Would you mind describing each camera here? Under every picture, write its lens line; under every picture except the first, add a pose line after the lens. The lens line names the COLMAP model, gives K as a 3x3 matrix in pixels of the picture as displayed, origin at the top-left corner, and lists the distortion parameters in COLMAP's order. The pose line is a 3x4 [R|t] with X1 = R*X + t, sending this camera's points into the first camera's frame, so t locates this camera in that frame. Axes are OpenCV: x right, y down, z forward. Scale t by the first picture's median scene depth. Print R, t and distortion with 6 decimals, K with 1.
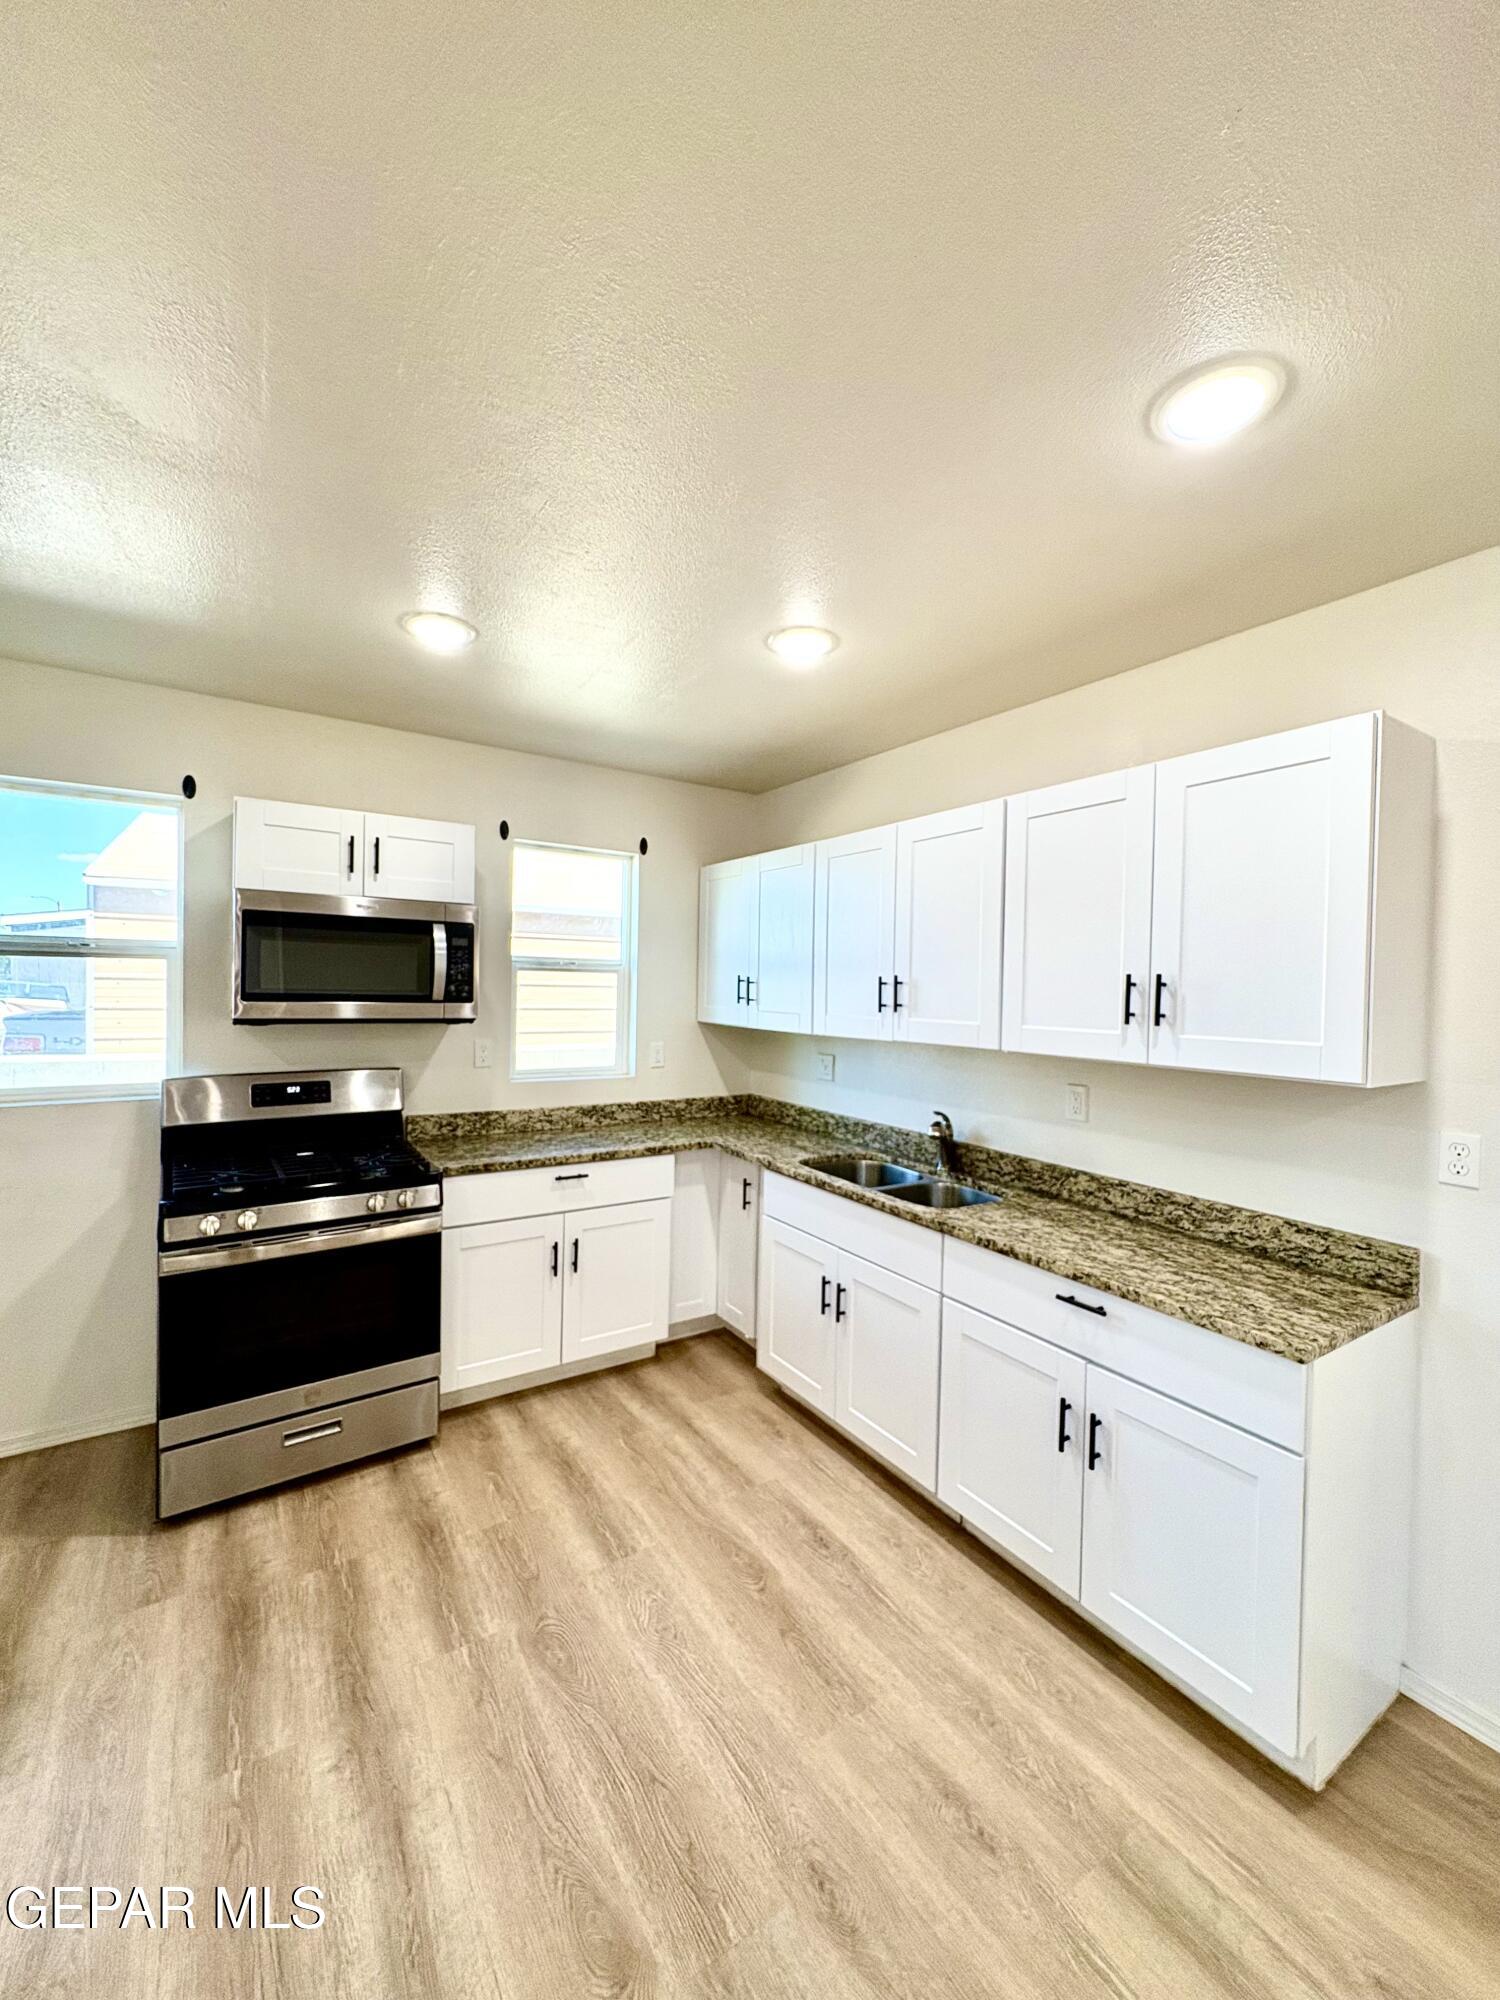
lens RADIAL K [[795.2, 0, 747.3], [0, 795.2, 999.2], [0, 0, 1]] dist [-0.000530, 0.000152]
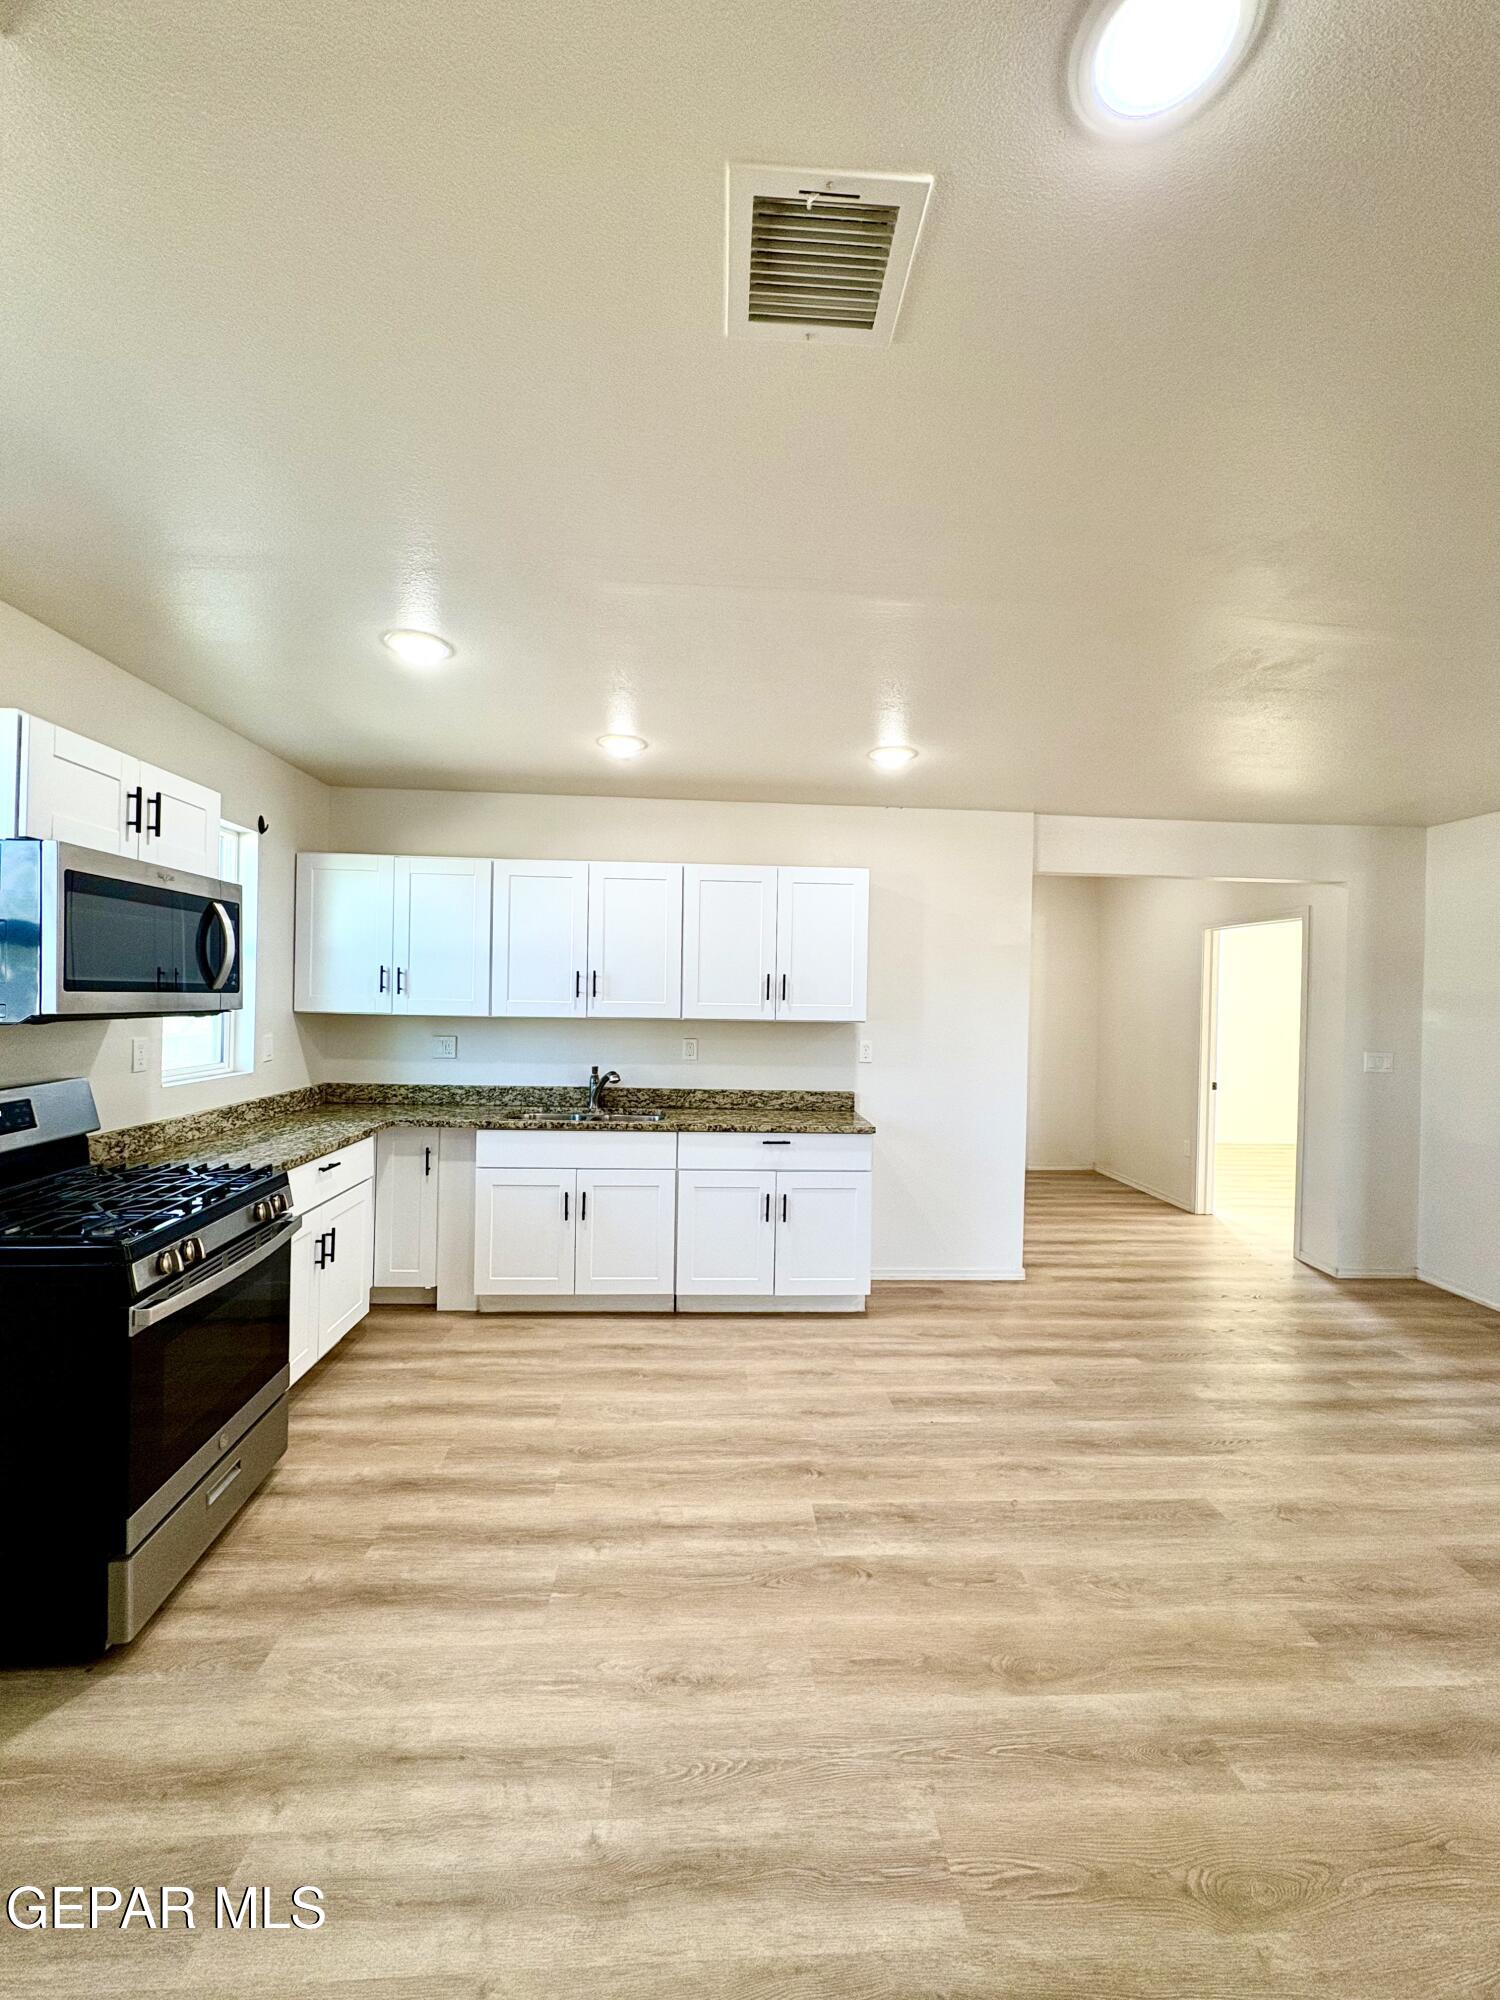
lens RADIAL K [[795.2, 0, 747.3], [0, 795.2, 999.2], [0, 0, 1]] dist [-0.000530, 0.000152]
pose [[0.498795, -0.013549, 0.866614, -0.908829], [0.003036, 0.999899, 0.013885, 0.001601], [-0.866715, -0.004295, 0.498785, 0.057575]]
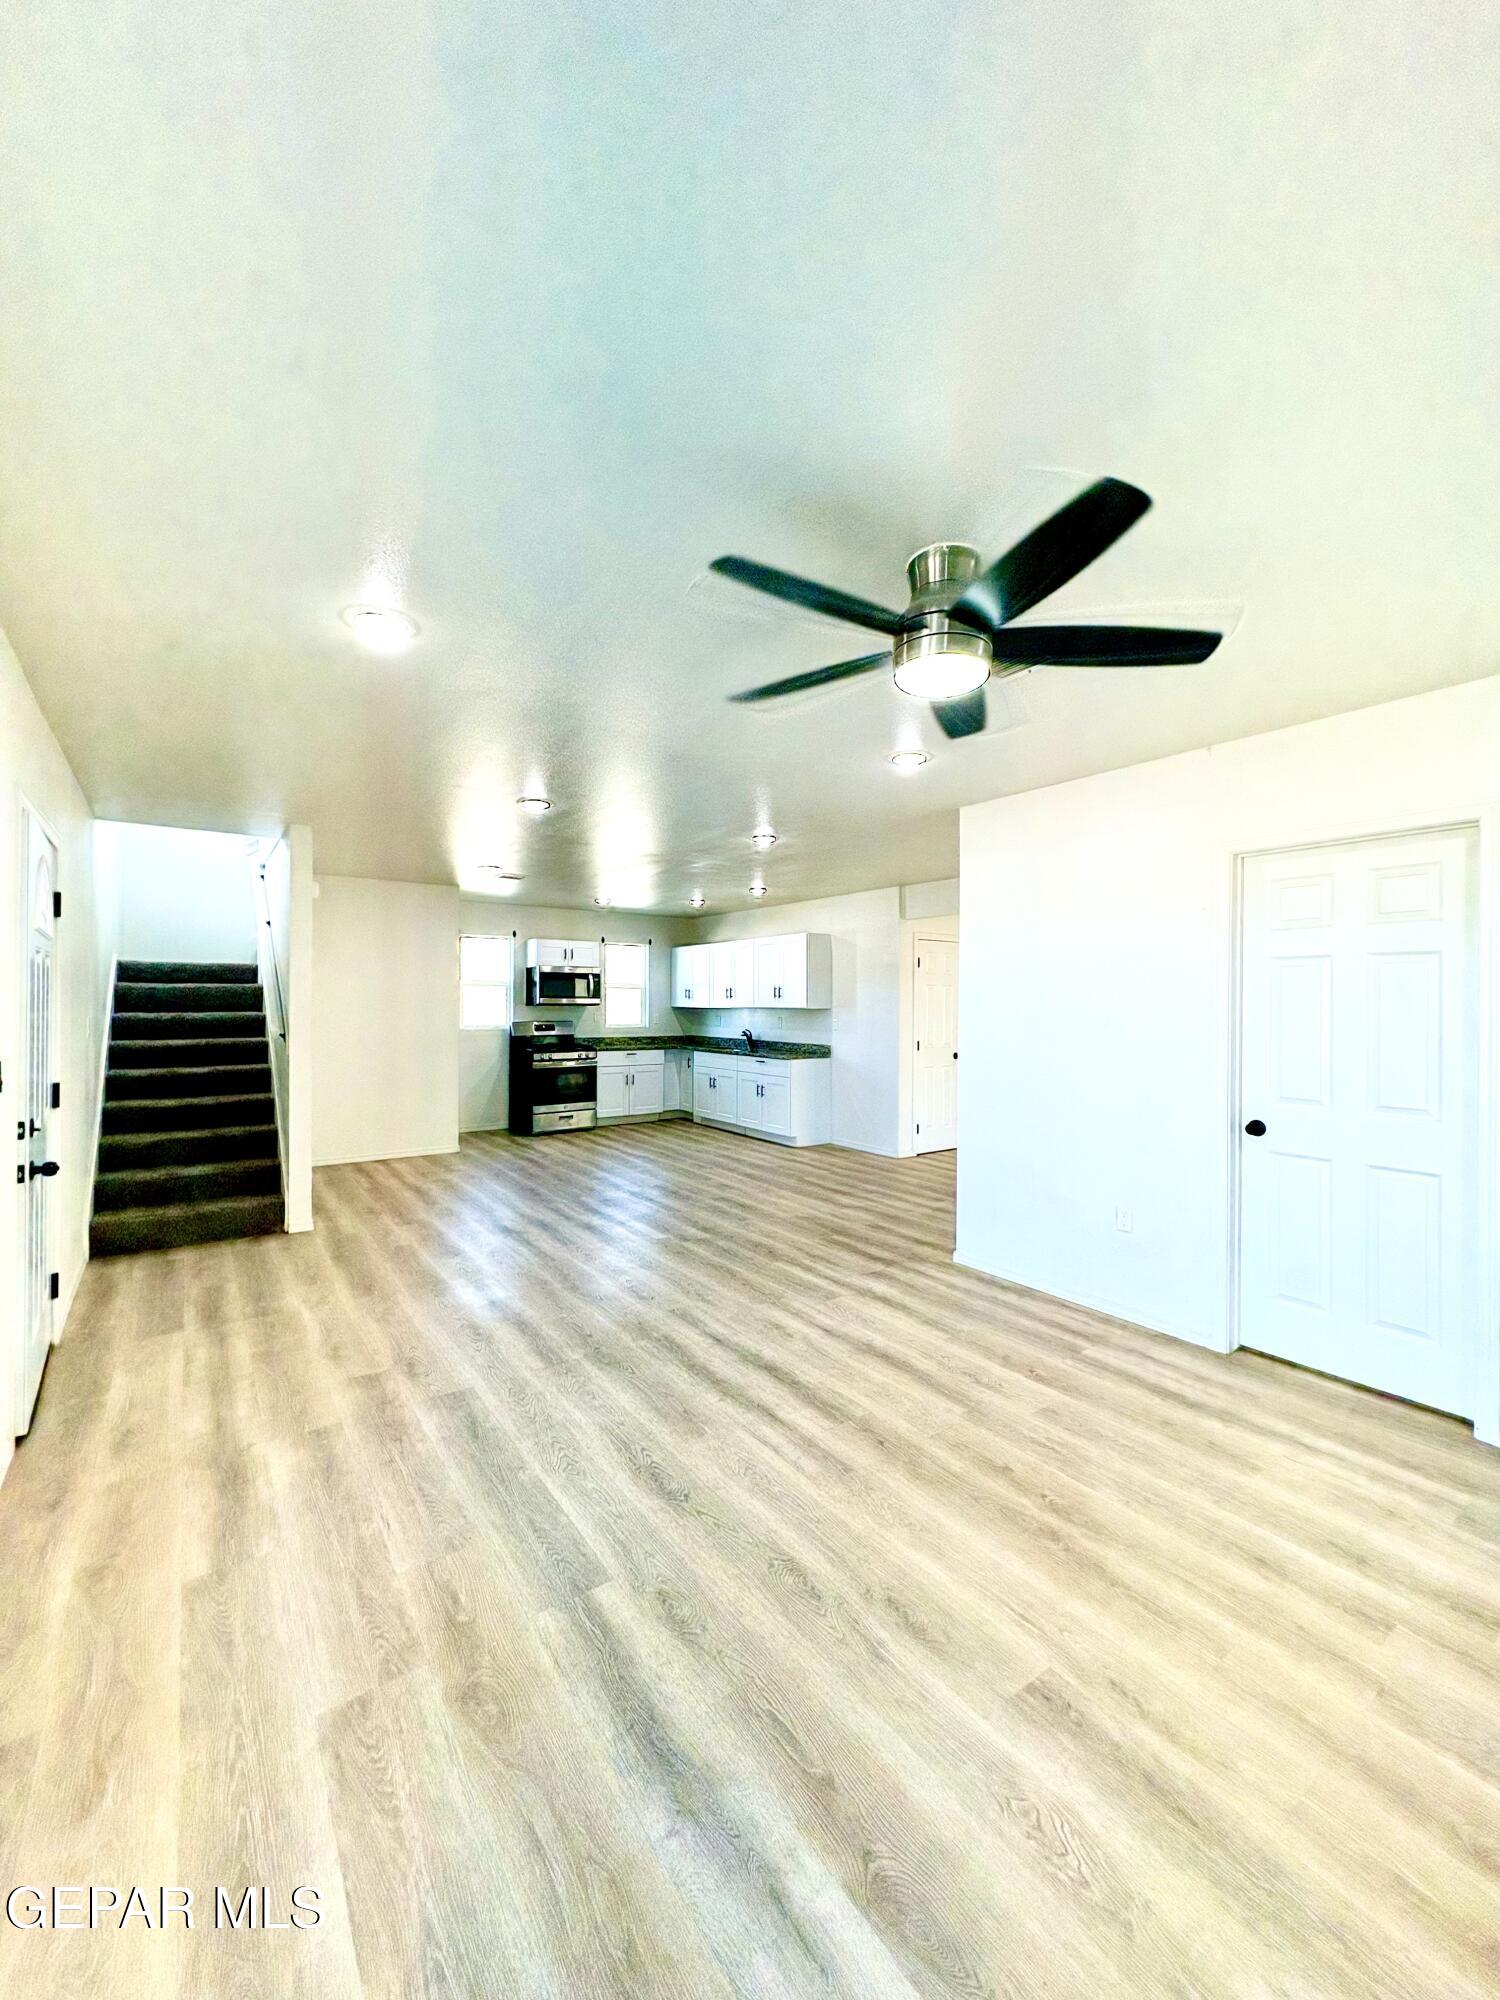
lens RADIAL K [[795.2, 0, 747.3], [0, 795.2, 999.2], [0, 0, 1]] dist [-0.000530, 0.000152]
pose [[0.999065, -0.018712, 0.038986, 0.127131], [0.019390, 0.999666, -0.017088, 0.077886], [-0.038653, 0.017828, 0.999094, -2.363584]]
